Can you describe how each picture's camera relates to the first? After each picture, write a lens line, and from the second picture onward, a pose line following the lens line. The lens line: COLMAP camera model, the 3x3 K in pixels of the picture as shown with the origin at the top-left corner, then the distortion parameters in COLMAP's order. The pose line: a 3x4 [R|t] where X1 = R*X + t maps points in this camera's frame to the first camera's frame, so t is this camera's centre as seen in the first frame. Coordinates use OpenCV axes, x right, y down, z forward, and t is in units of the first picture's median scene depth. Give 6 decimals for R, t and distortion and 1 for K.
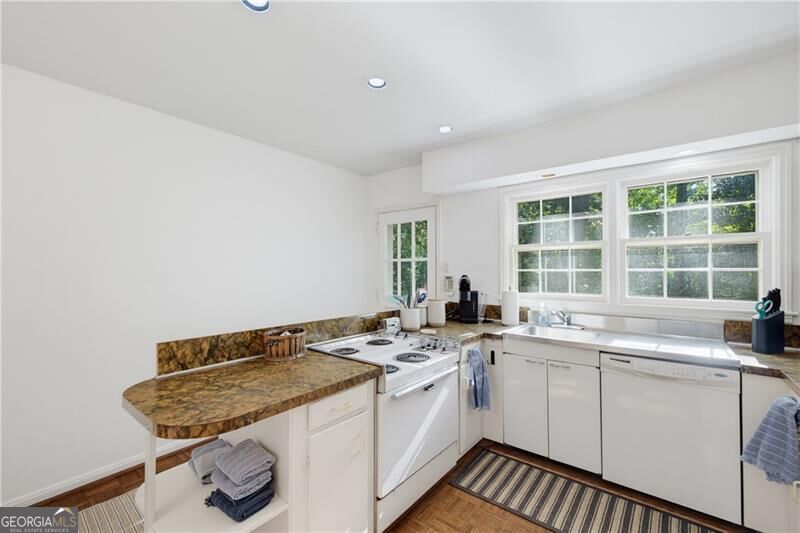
lens RADIAL K [[329.9, 0, 397.6], [0, 329.9, 267.3], [0, 0, 1]] dist [0.000324, -0.000868]
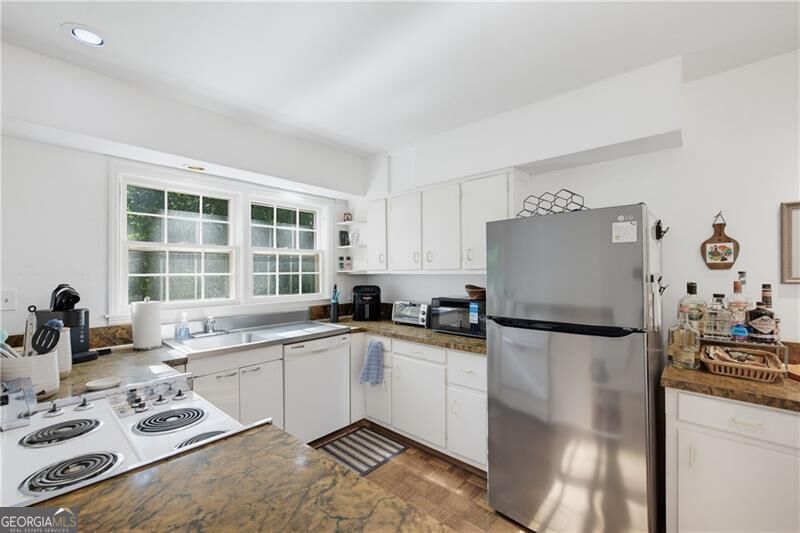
lens RADIAL K [[329.9, 0, 400.6], [0, 329.9, 269.3], [0, 0, 1]] dist [0.000324, -0.000868]
pose [[0.049520, 0.006113, 0.998754, -0.415237], [-0.003241, 0.999977, -0.005960, -0.002479], [-0.998768, -0.002942, 0.049539, 0.415119]]
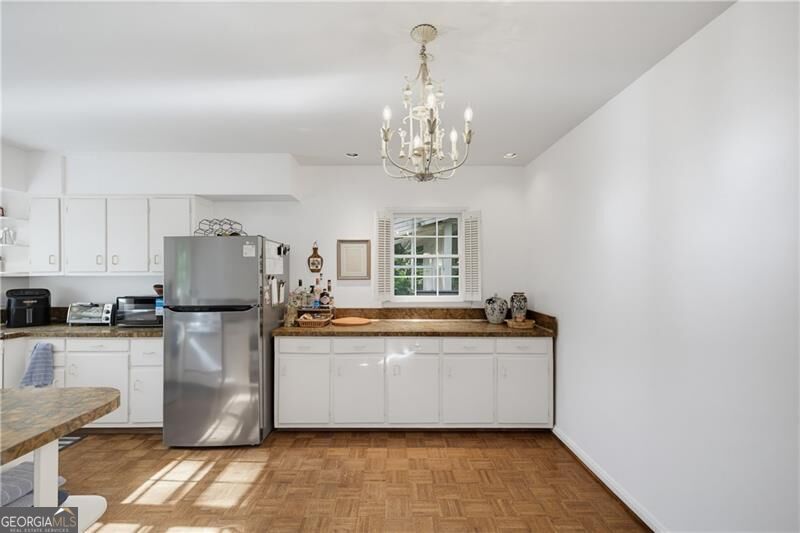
lens RADIAL K [[329.9, 0, 396.7], [0, 329.9, 271.1], [0, 0, 1]] dist [0.000324, -0.000868]
pose [[-0.641438, 0.006749, 0.767145, -0.870600], [-0.002866, 0.999933, -0.011193, -0.000255], [-0.767170, -0.009379, -0.641376, 0.359973]]
